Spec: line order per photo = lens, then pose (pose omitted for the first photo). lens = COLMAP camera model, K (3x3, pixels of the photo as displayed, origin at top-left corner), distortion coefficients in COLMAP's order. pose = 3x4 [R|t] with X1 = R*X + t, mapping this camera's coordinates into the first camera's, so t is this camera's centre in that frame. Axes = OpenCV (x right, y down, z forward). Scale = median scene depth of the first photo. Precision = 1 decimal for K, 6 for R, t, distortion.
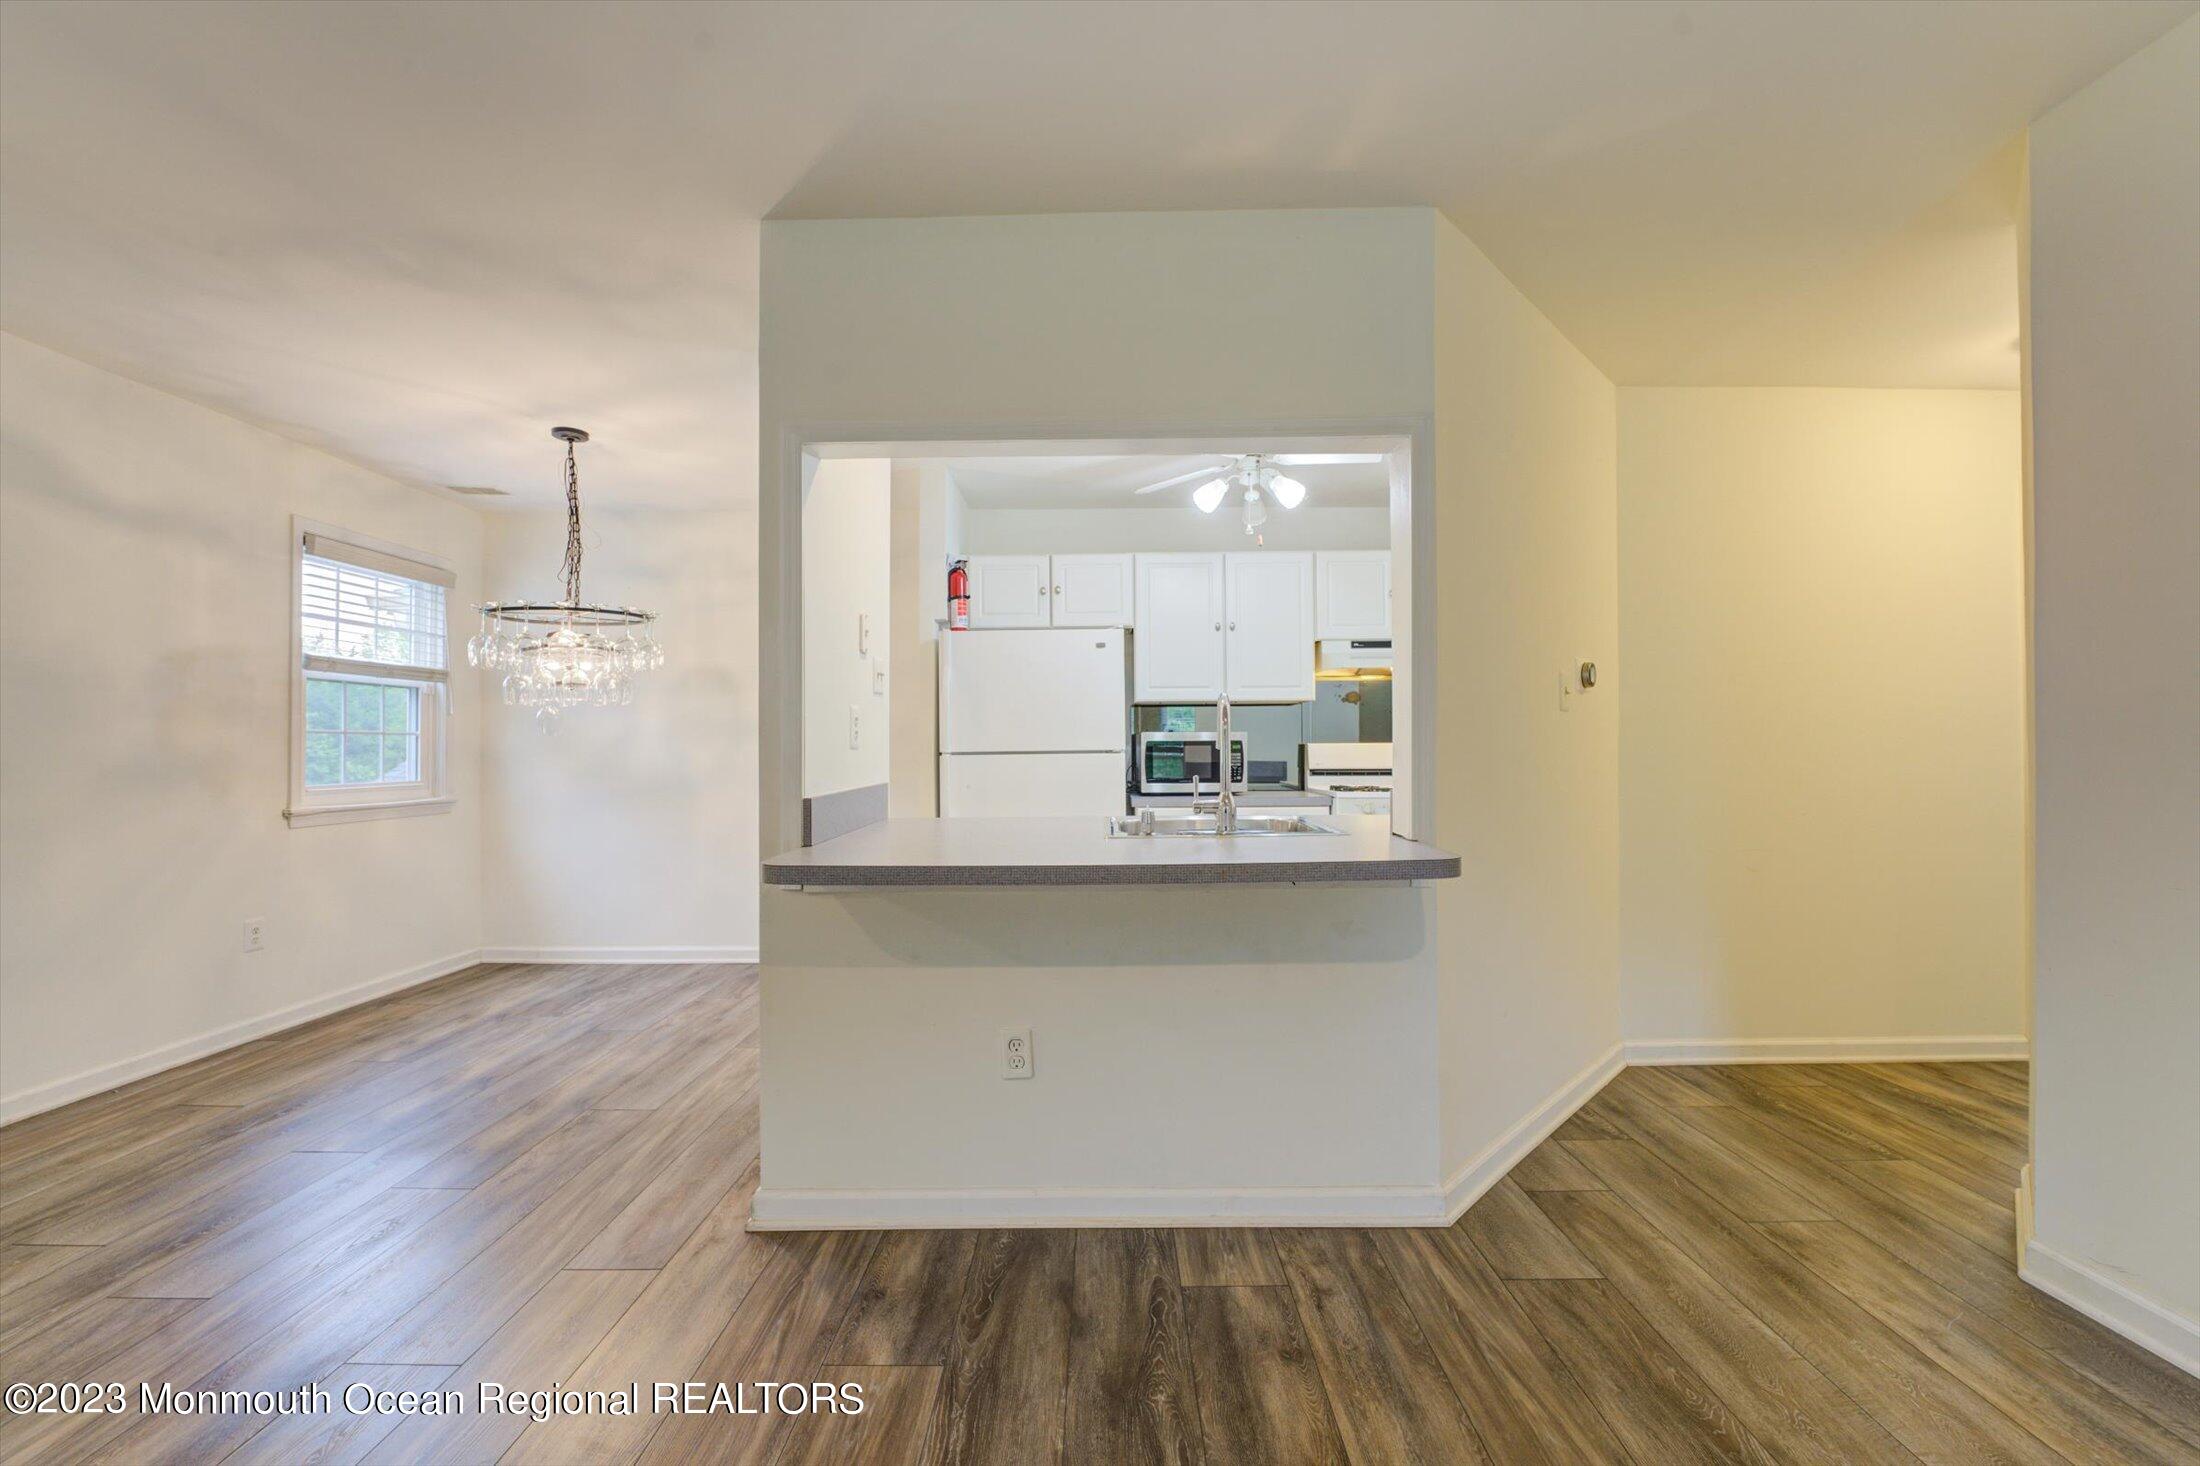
lens RADIAL K [[895.2, 0, 1089.4], [0, 895.2, 735.1], [0, 0, 1]] dist [-0.019483, 0.001532]
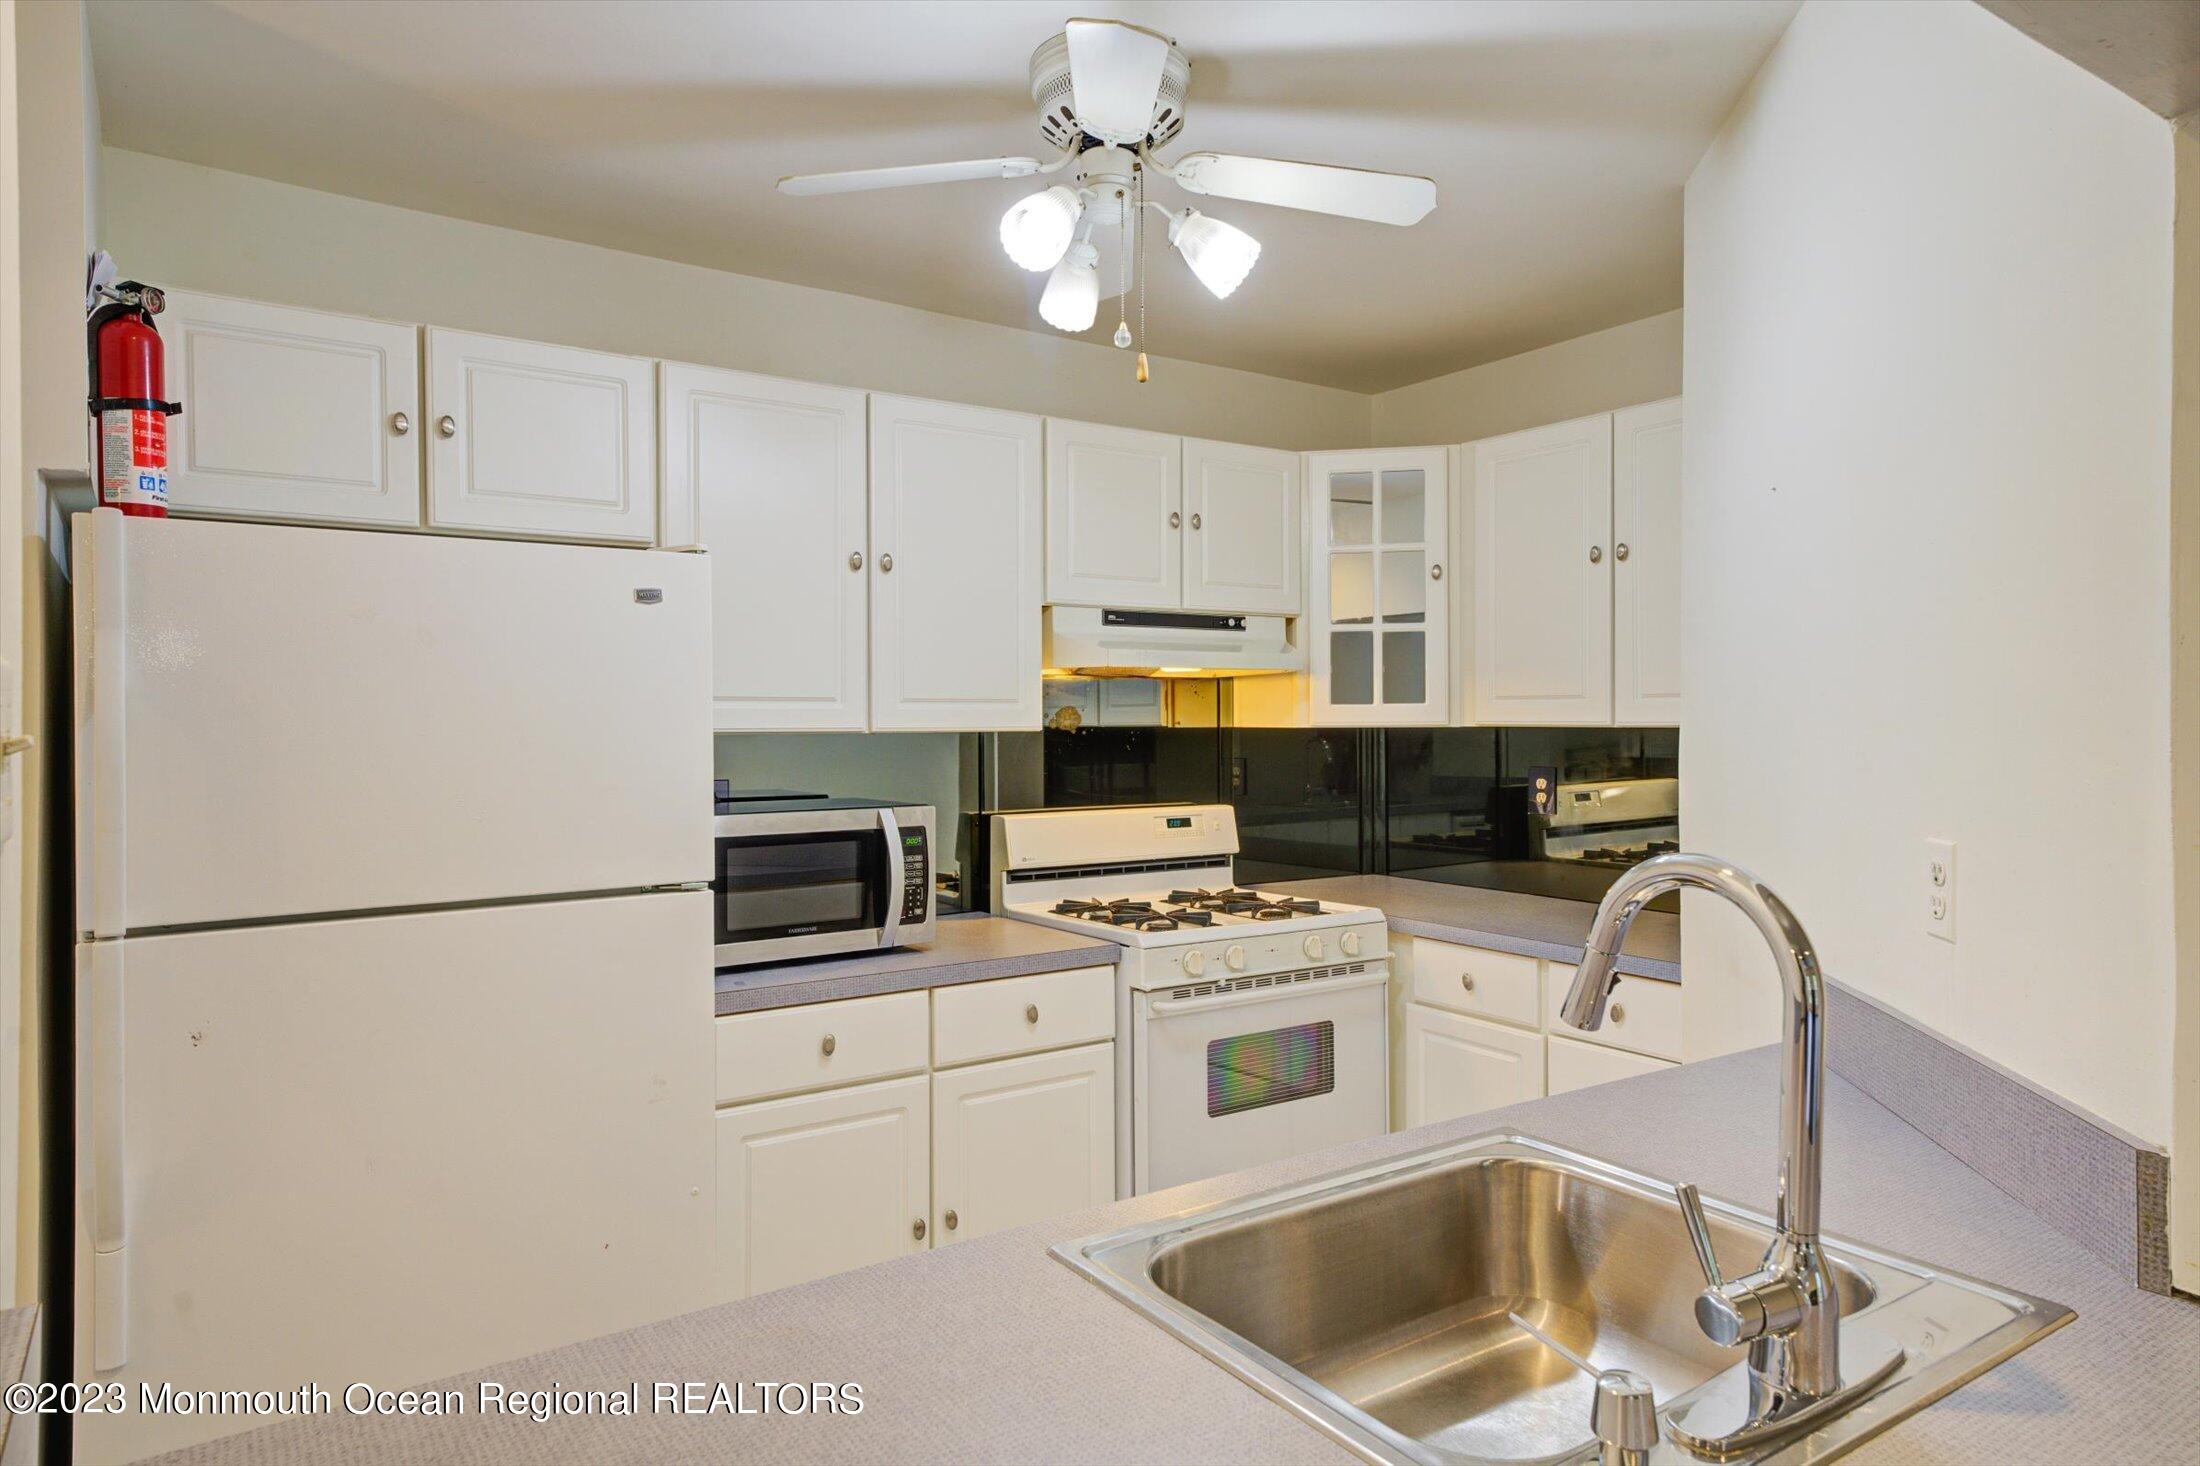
lens RADIAL K [[1335.5, 0, 1088.5], [0, 1335.5, 717.2], [0, 0, 1]] dist [0.036080, 0.000036]
pose [[0.826378, 0.006146, 0.563082, -0.151878], [-0.009792, 0.999946, 0.003457, -0.057748], [-0.563031, -0.008370, 0.826394, 0.477245]]
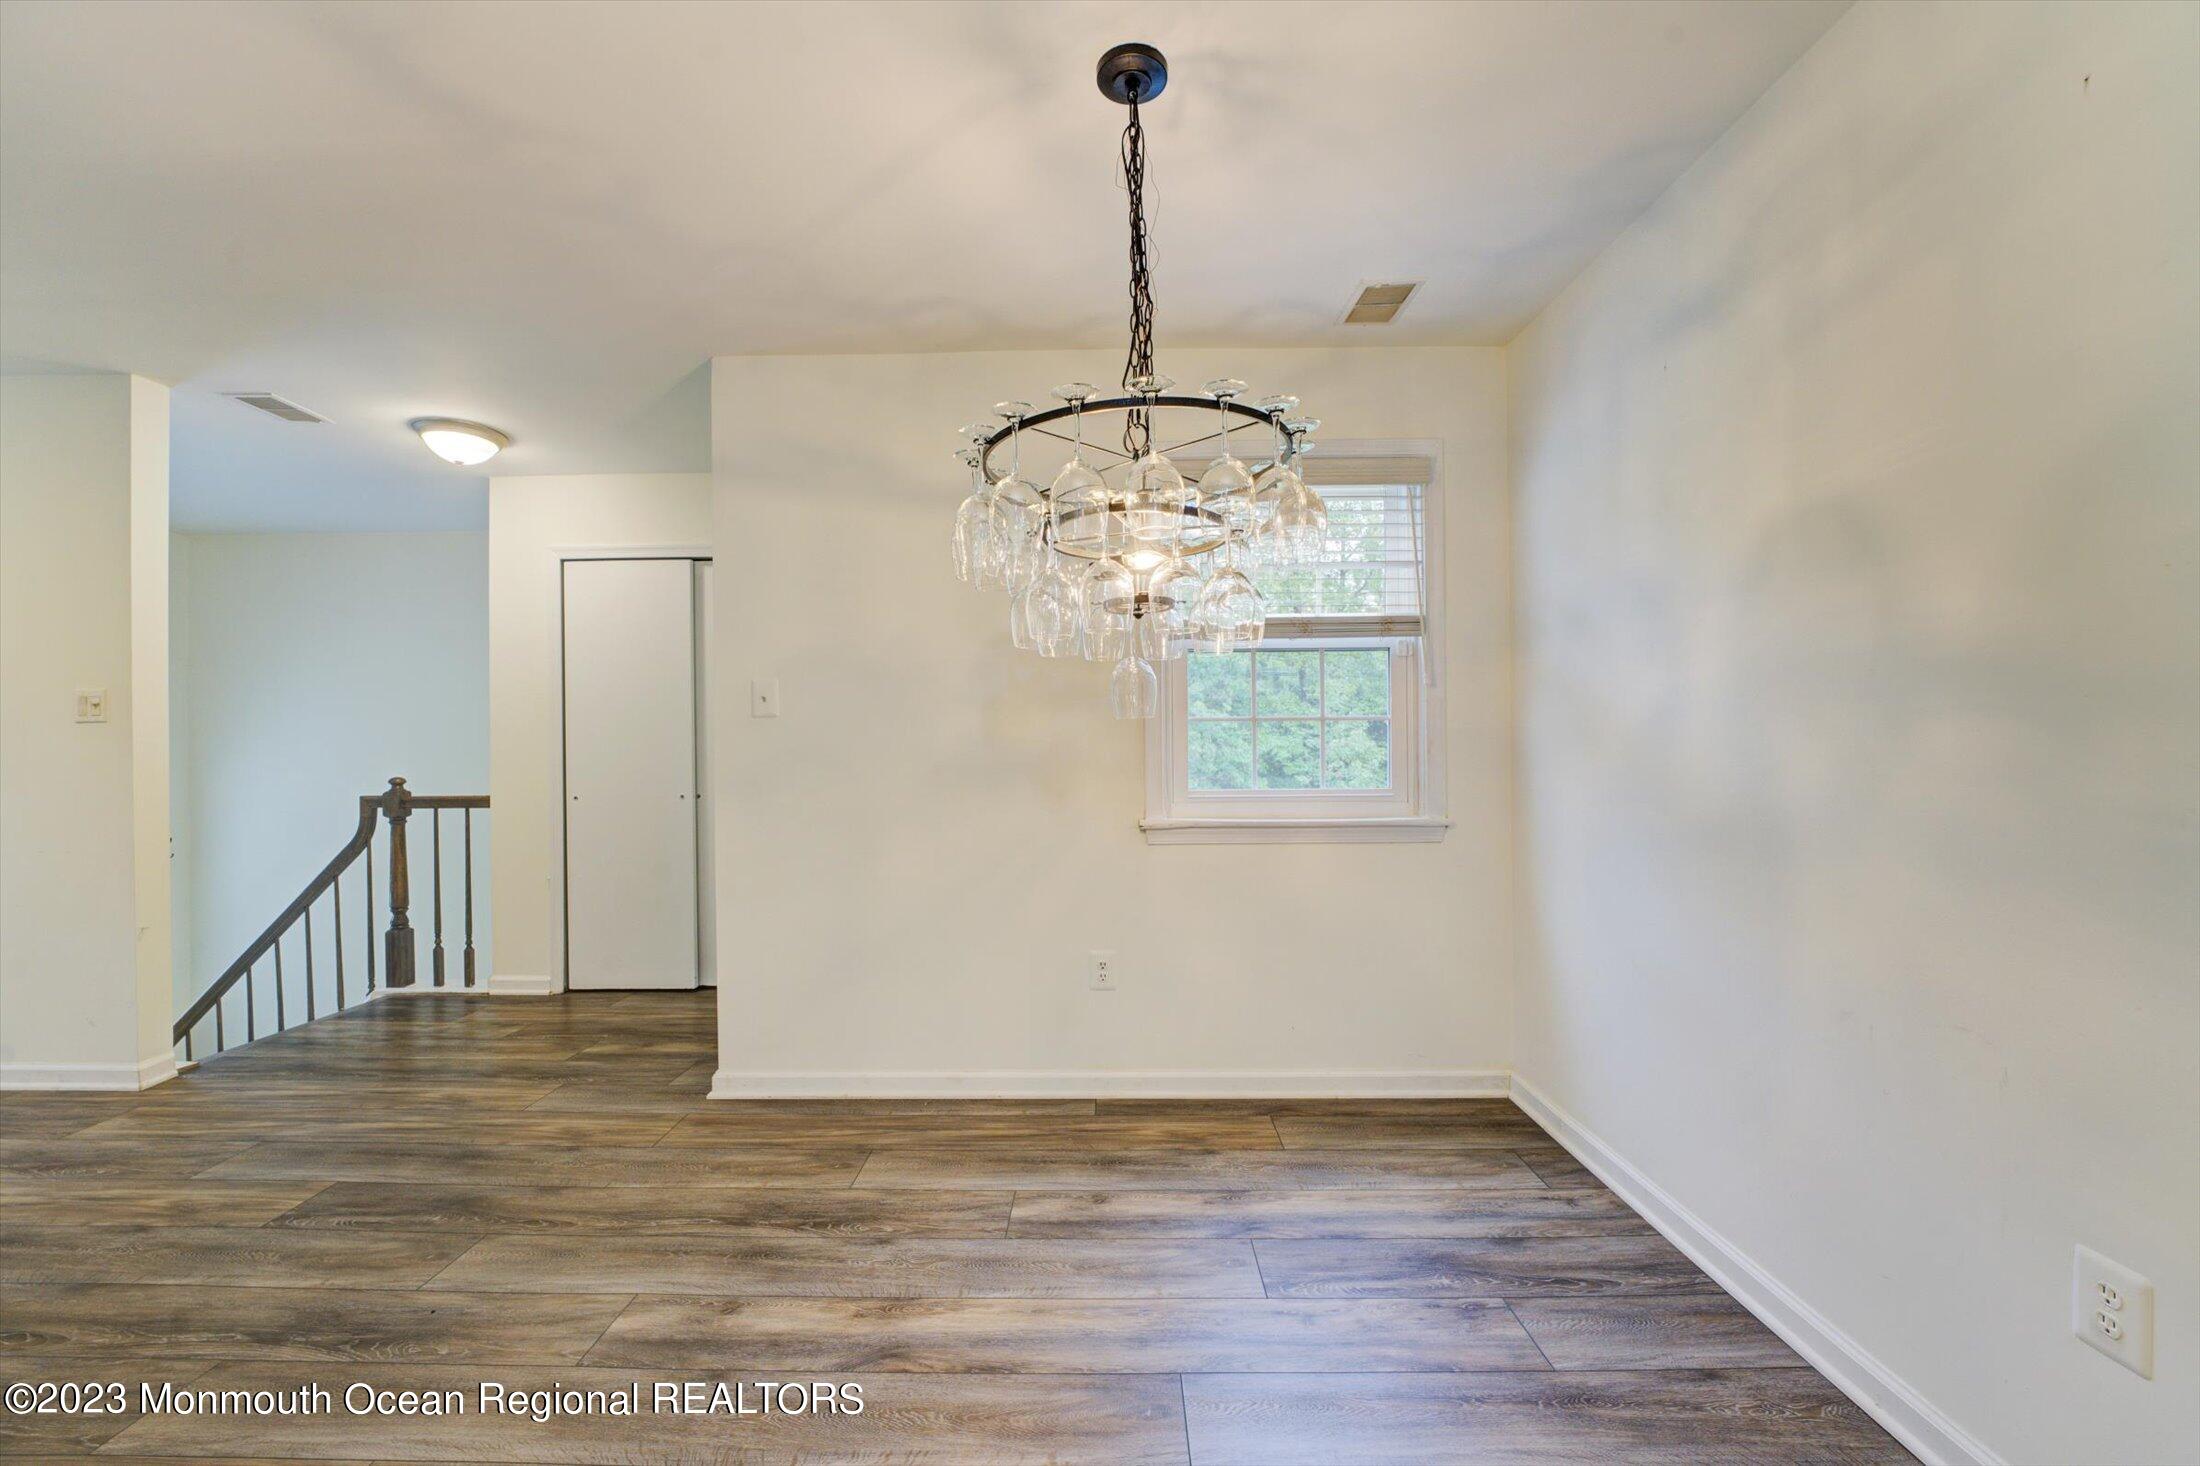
lens RADIAL K [[895.2, 0, 1089.3], [0, 895.2, 732.3], [0, 0, 1]] dist [-0.019483, 0.001532]
pose [[-0.010396, -0.005247, -0.999932, -0.107614], [0.025410, 0.999662, -0.005510, 0.009078], [0.999623, -0.025466, -0.010259, 0.930880]]
